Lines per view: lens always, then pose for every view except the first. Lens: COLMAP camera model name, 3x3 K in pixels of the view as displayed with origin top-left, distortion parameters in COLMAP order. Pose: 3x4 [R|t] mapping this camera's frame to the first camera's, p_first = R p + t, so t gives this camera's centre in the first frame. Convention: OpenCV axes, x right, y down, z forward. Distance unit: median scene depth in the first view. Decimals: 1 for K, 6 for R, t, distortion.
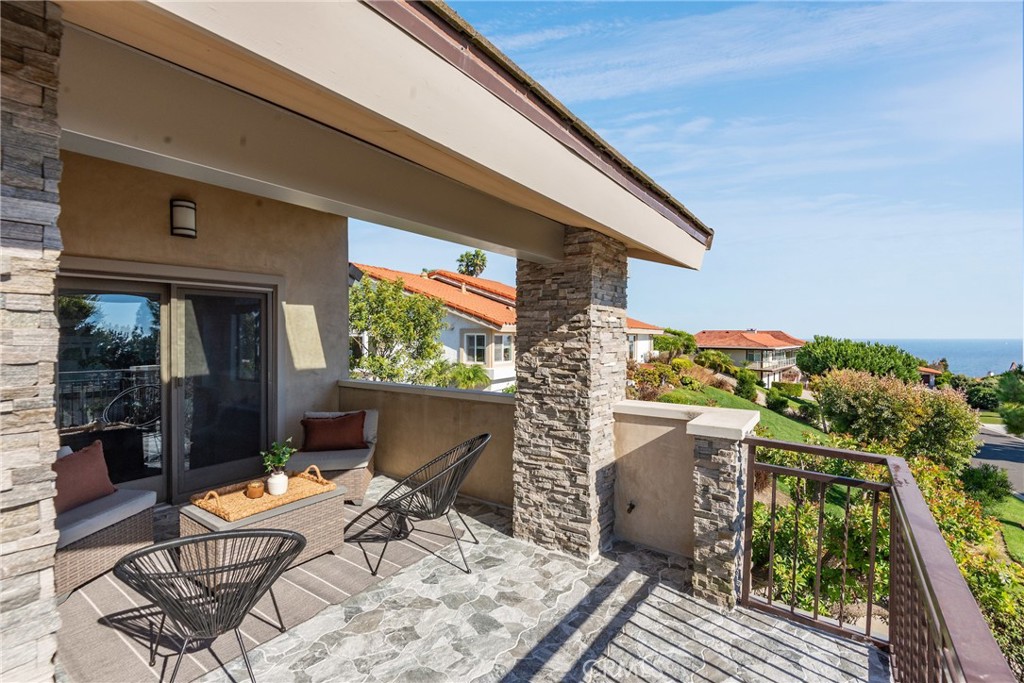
lens RADIAL K [[482.3, 0, 509.7], [0, 482.3, 329.5], [0, 0, 1]] dist [-0.011467, -0.000516]
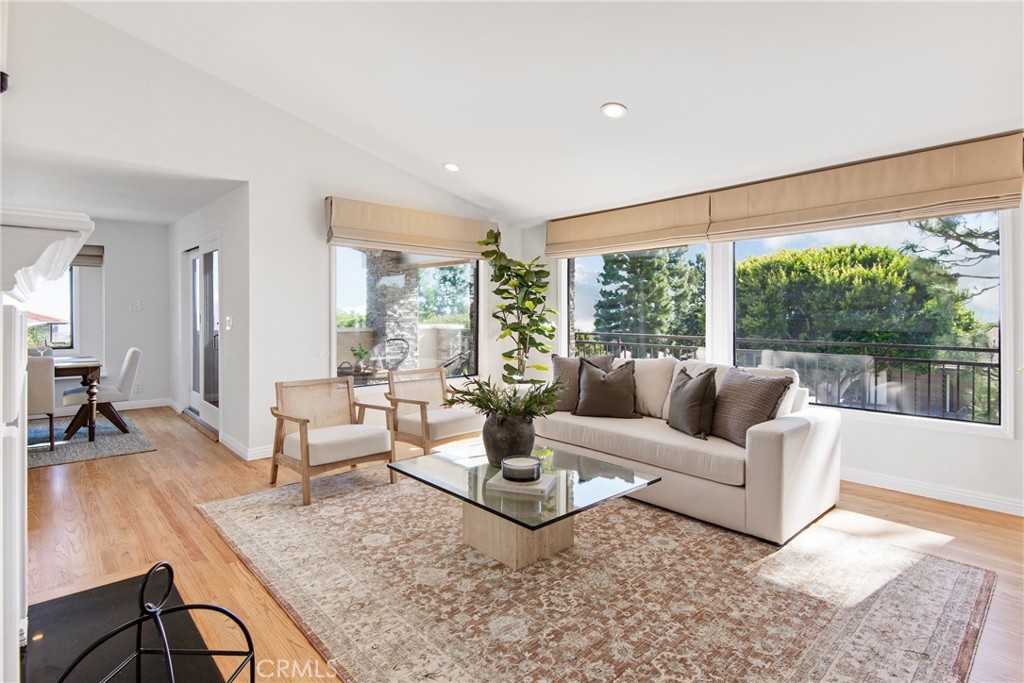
lens RADIAL K [[526.0, 0, 509.0], [0, 526.0, 317.9], [0, 0, 1]] dist [0.003148, 0.000301]
pose [[0.229035, -0.017283, 0.973265, -1.940359], [-0.007526, 0.999781, 0.019525, 0.055669], [-0.973389, -0.011796, 0.228855, -0.077222]]
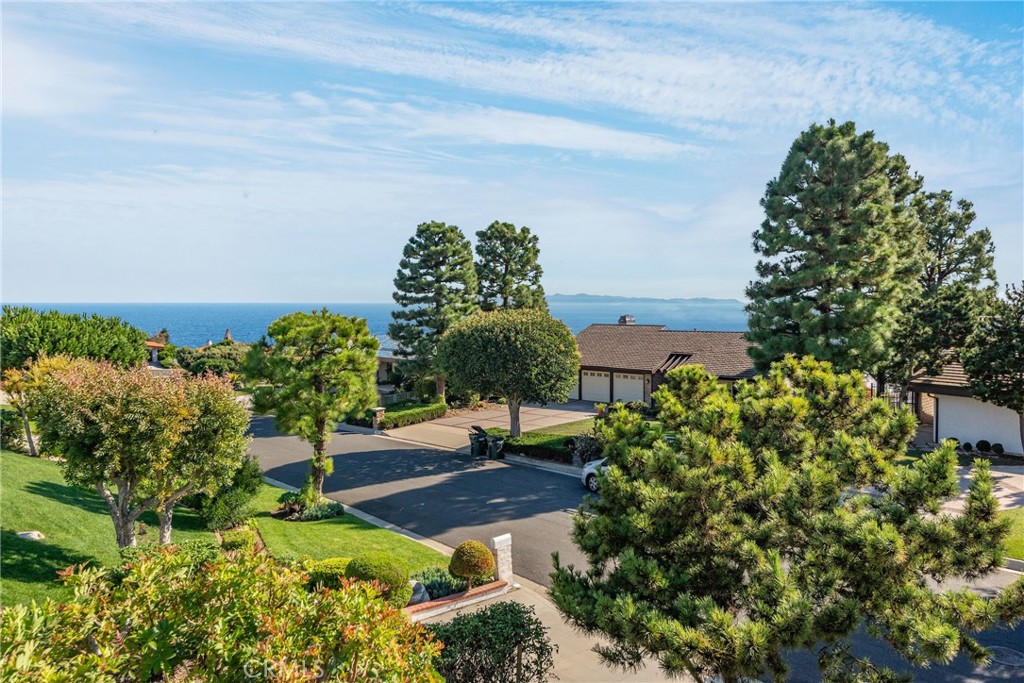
lens RADIAL K [[655.1, 0, 496.0], [0, 655.1, 334.2], [0, 0, 1]] dist [0.016447, -0.004230]
pose [[0.351669, -0.063487, 0.933969, 0.330044], [0.008960, 0.997880, 0.064457, -0.011613], [-0.936082, -0.014300, 0.351492, 0.641993]]
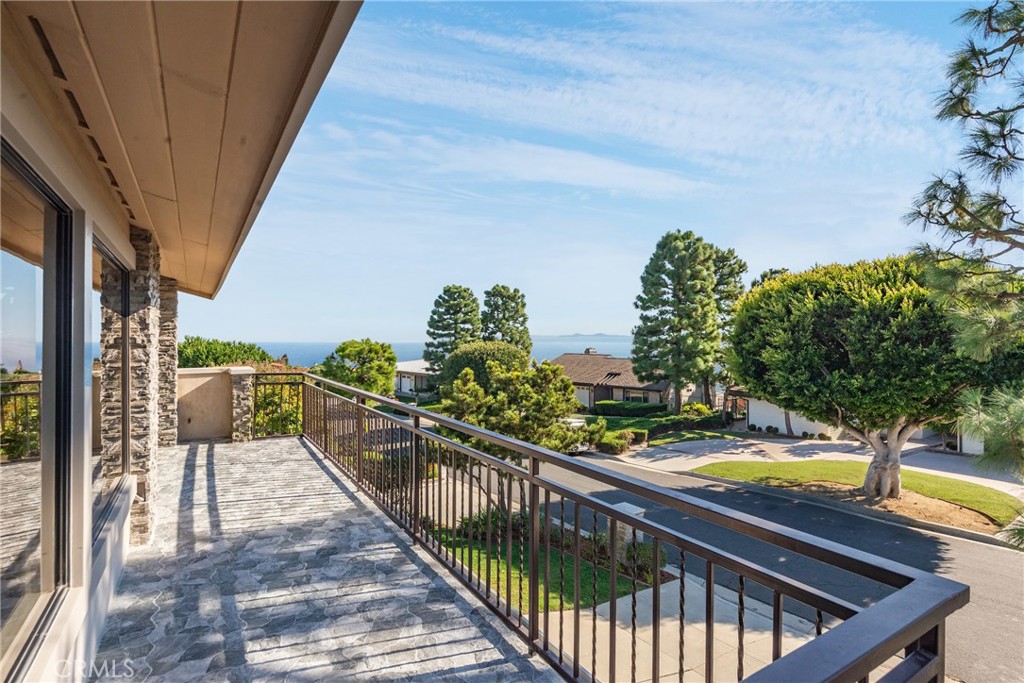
lens RADIAL K [[503.8, 0, 508.5], [0, 503.8, 336.9], [0, 0, 1]] dist [-0.001601, -0.000368]
pose [[0.400786, -0.008477, 0.916132, -0.946300], [-0.004390, 0.999928, 0.011173, -0.001754], [-0.916161, -0.008499, 0.400720, -0.871625]]
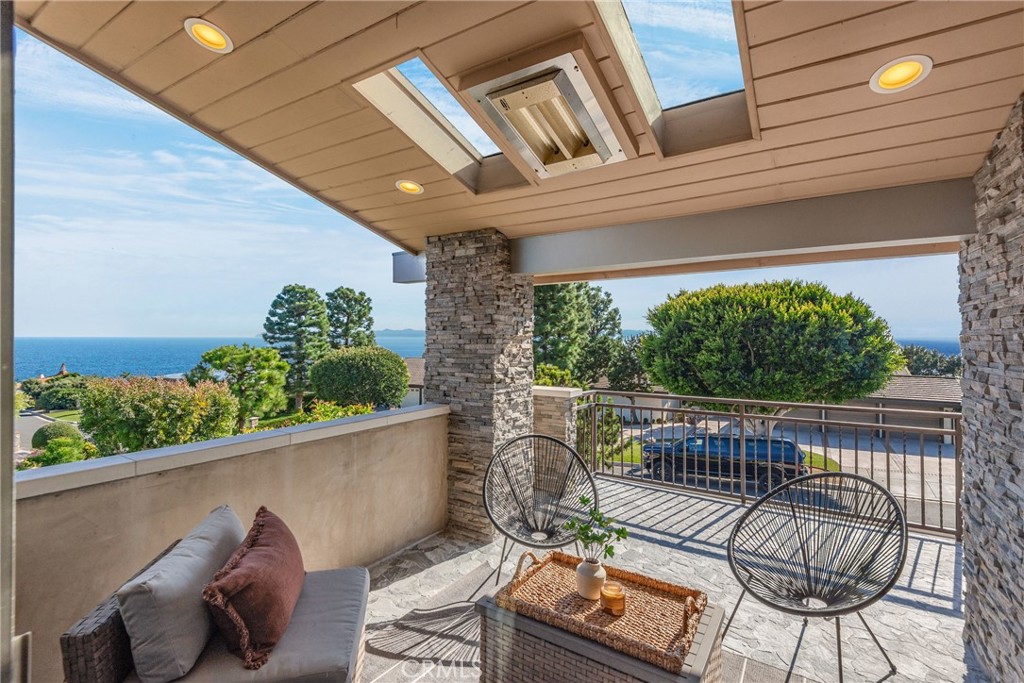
lens RADIAL K [[465.7, 0, 509.7], [0, 465.7, 338.6], [0, 0, 1]] dist [0.014213, -0.000116]
pose [[-0.044145, -0.002673, 0.999022, -0.850345], [-0.011121, 0.999936, 0.002184, 0.009450], [-0.998963, -0.011014, -0.044172, 0.898623]]
